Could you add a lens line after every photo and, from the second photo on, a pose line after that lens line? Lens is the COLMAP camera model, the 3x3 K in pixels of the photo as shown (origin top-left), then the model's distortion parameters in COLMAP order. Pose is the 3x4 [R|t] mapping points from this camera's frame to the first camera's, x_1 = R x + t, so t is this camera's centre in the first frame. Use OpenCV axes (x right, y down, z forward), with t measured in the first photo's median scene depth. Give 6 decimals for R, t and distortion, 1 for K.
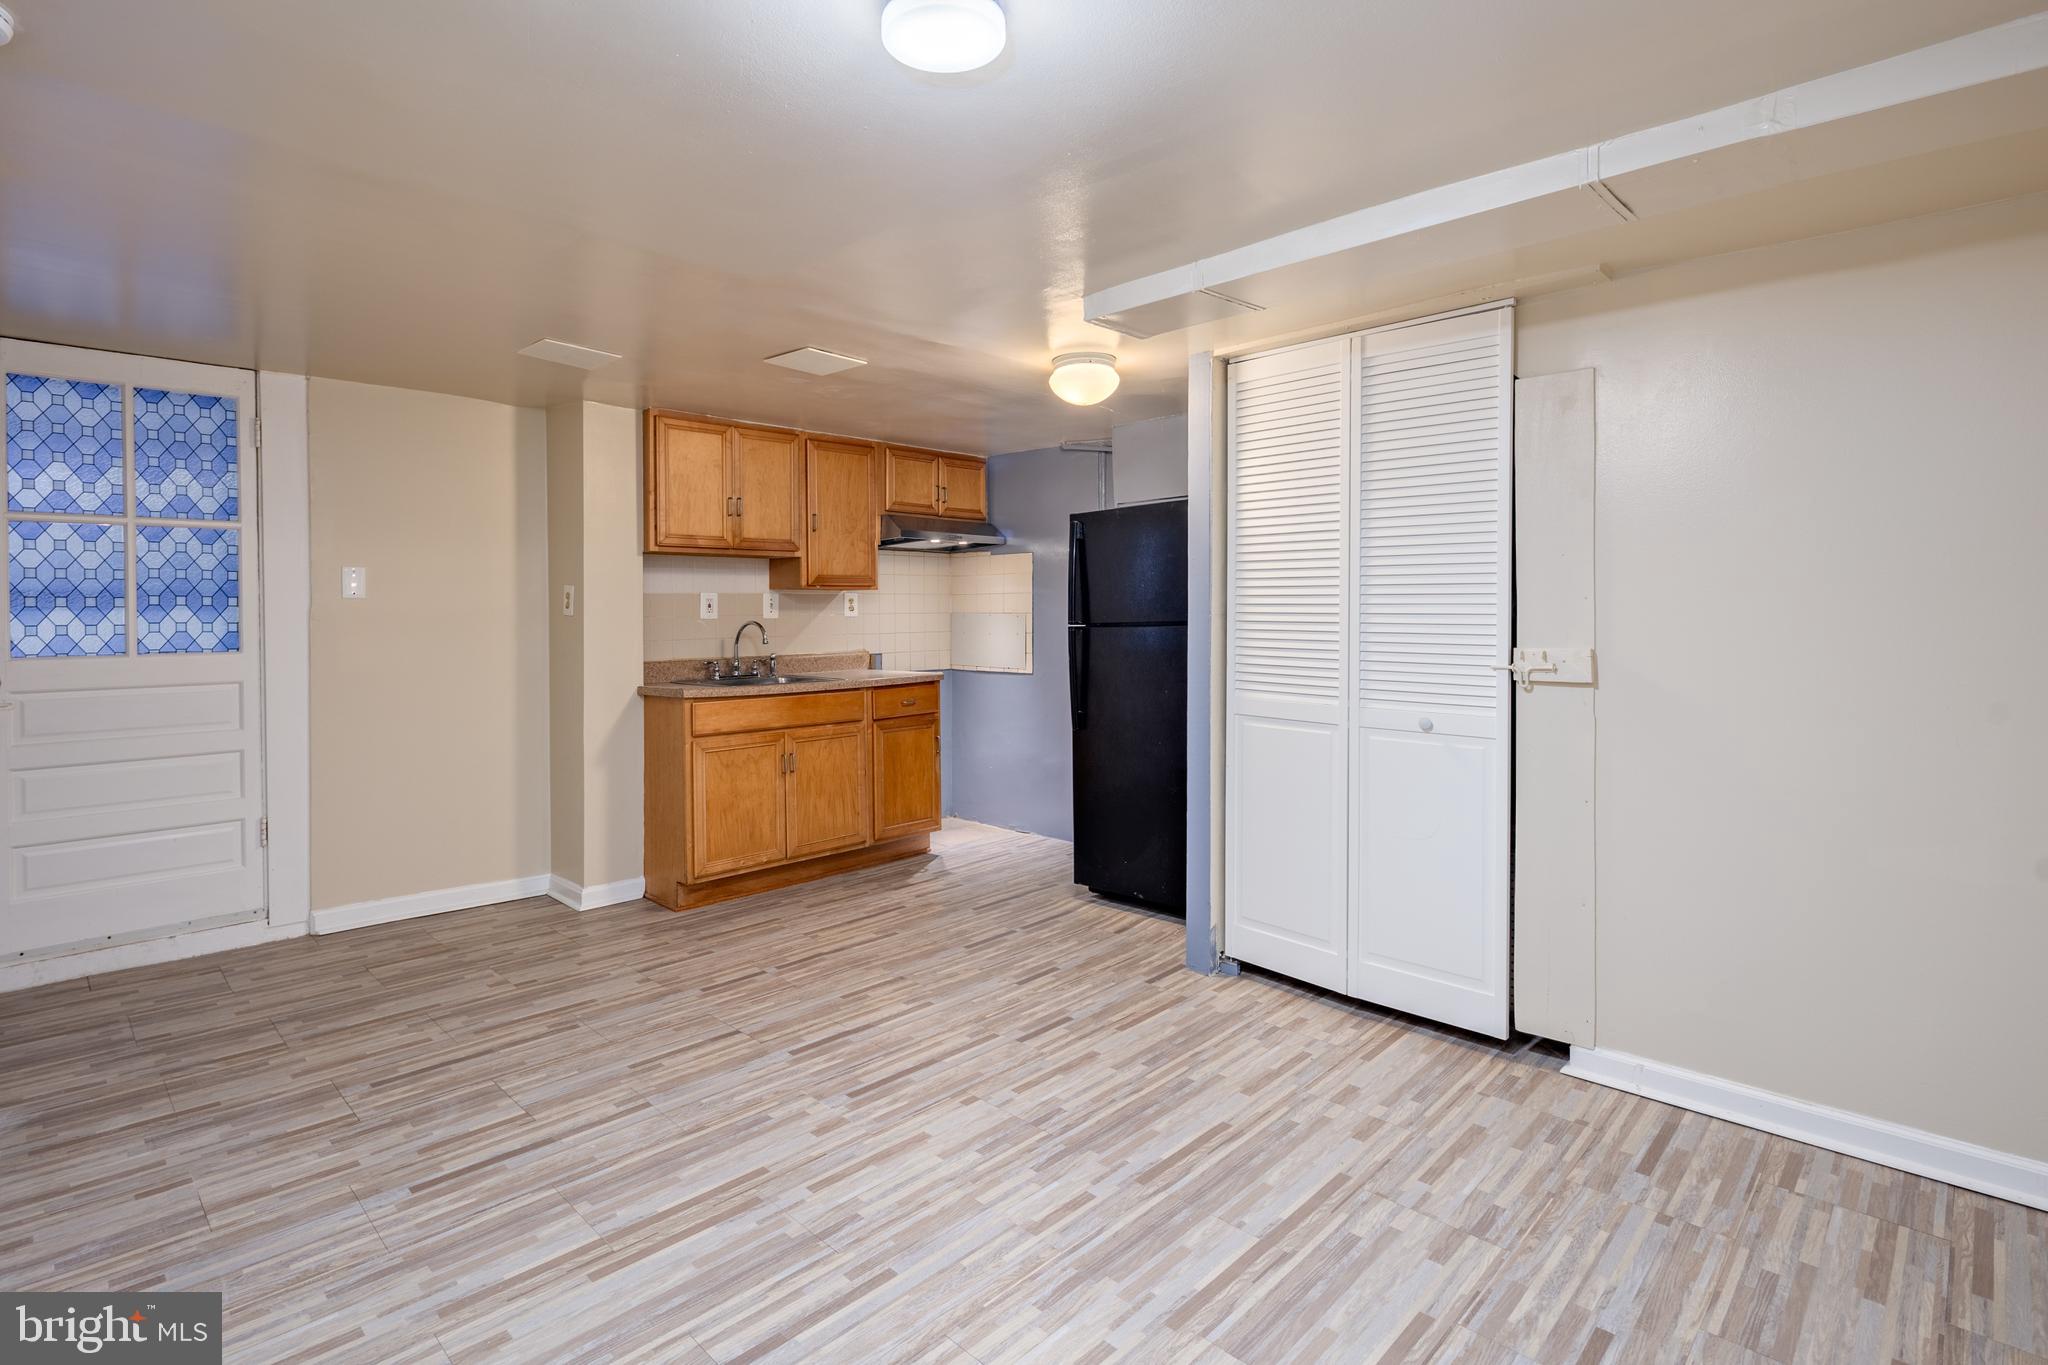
lens RADIAL K [[994.8, 0, 991.0], [0, 994.8, 613.4], [0, 0, 1]] dist [0.001994, -0.003123]
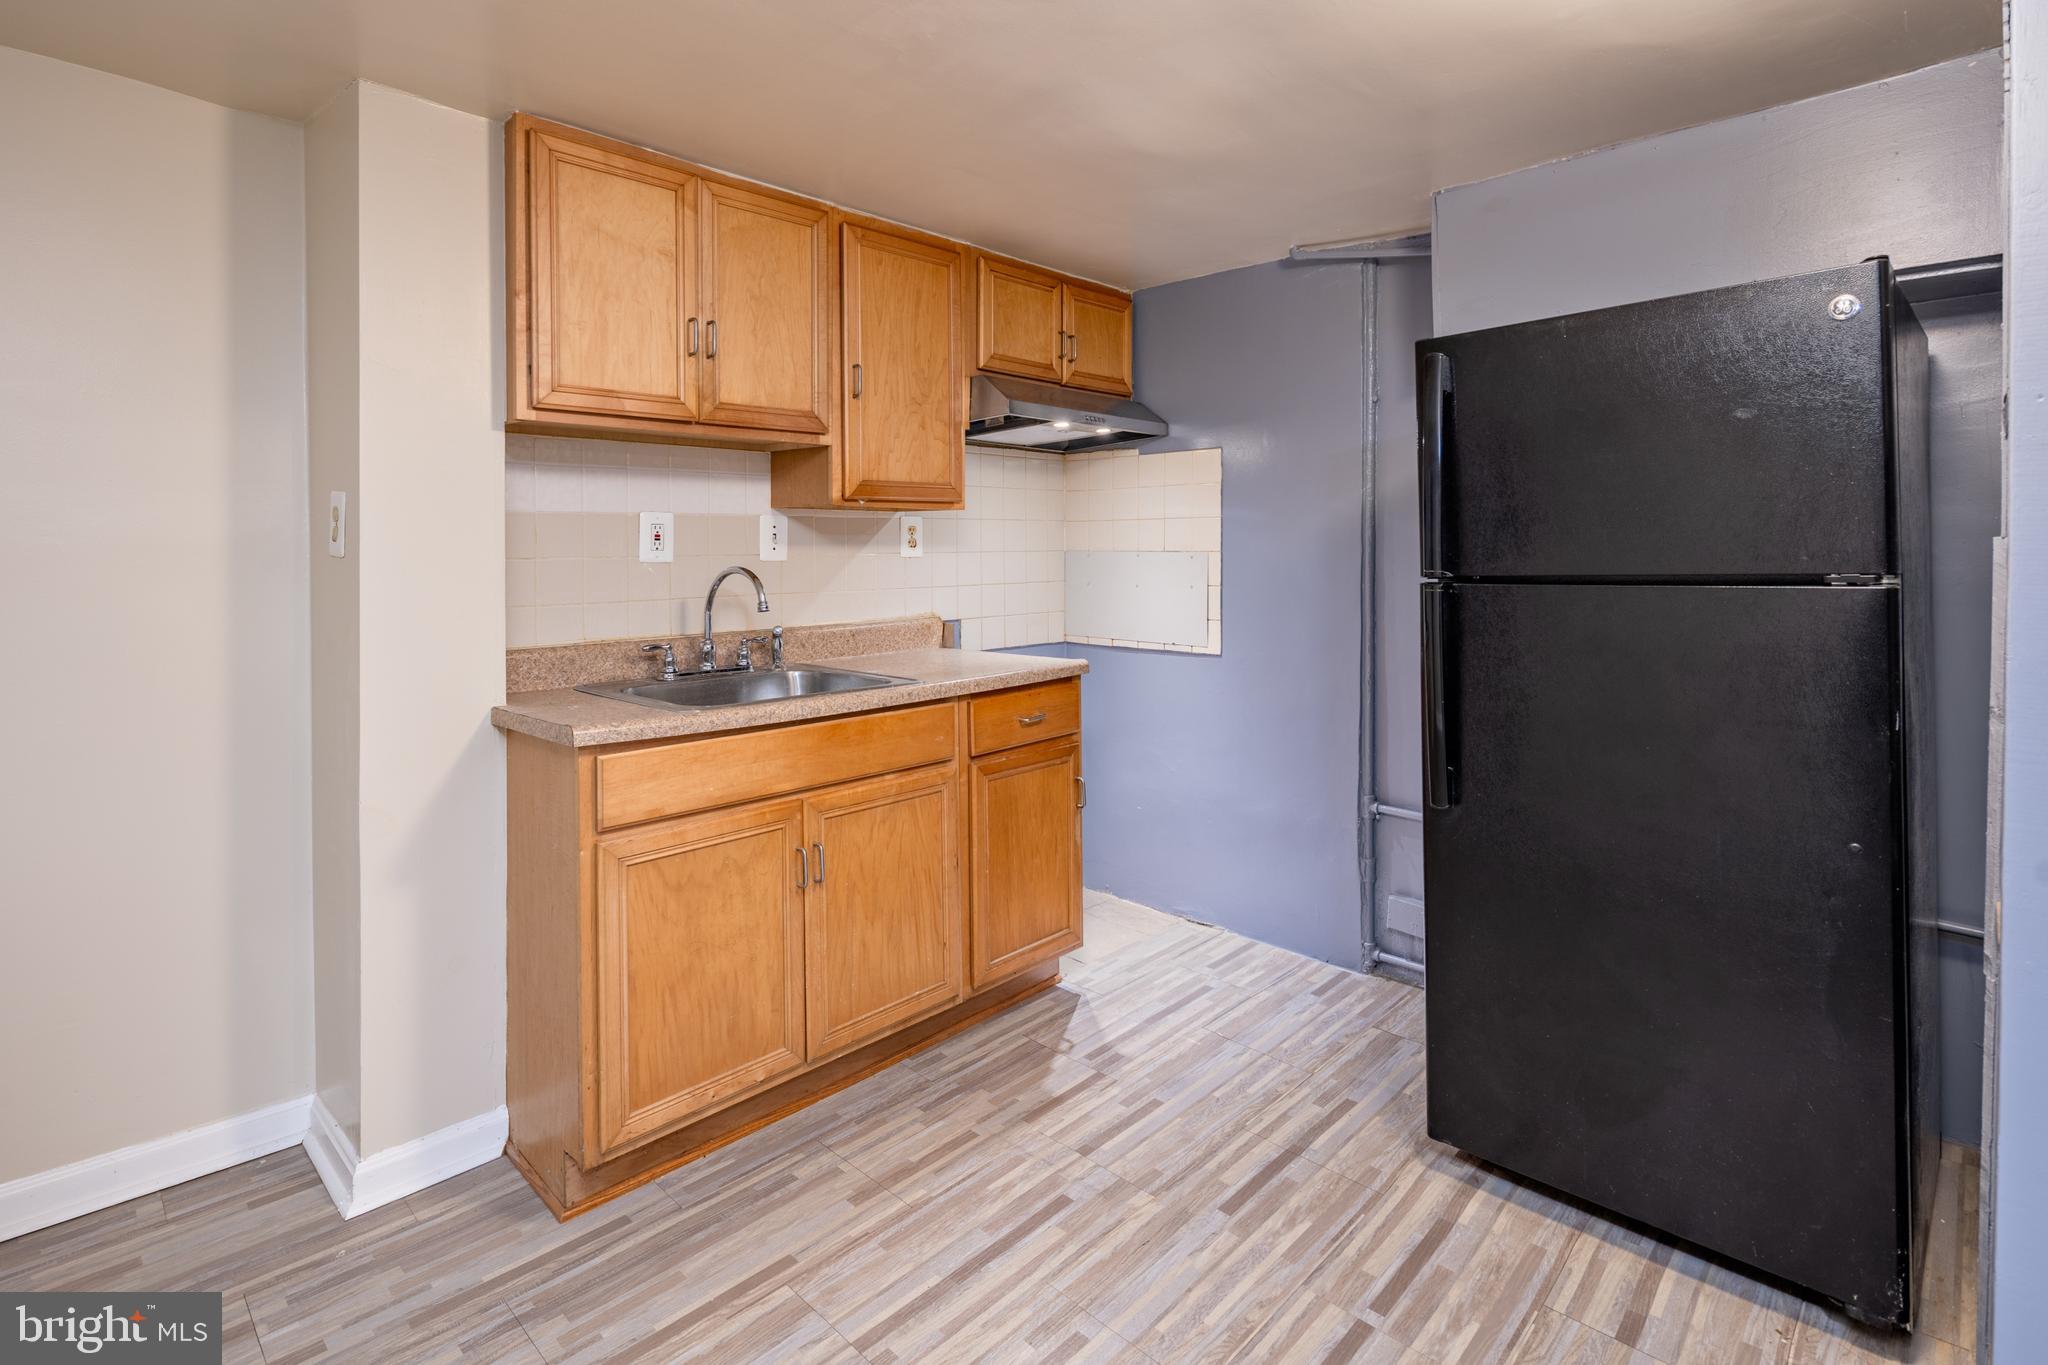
lens RADIAL K [[994.8, 0, 987.5], [0, 994.8, 557.5], [0, 0, 1]] dist [0.001994, -0.003123]
pose [[0.999974, 0.001264, -0.007167, -0.109663], [-0.001229, 0.999987, 0.004868, 0.000179], [0.007173, -0.004860, 0.999962, 0.497533]]
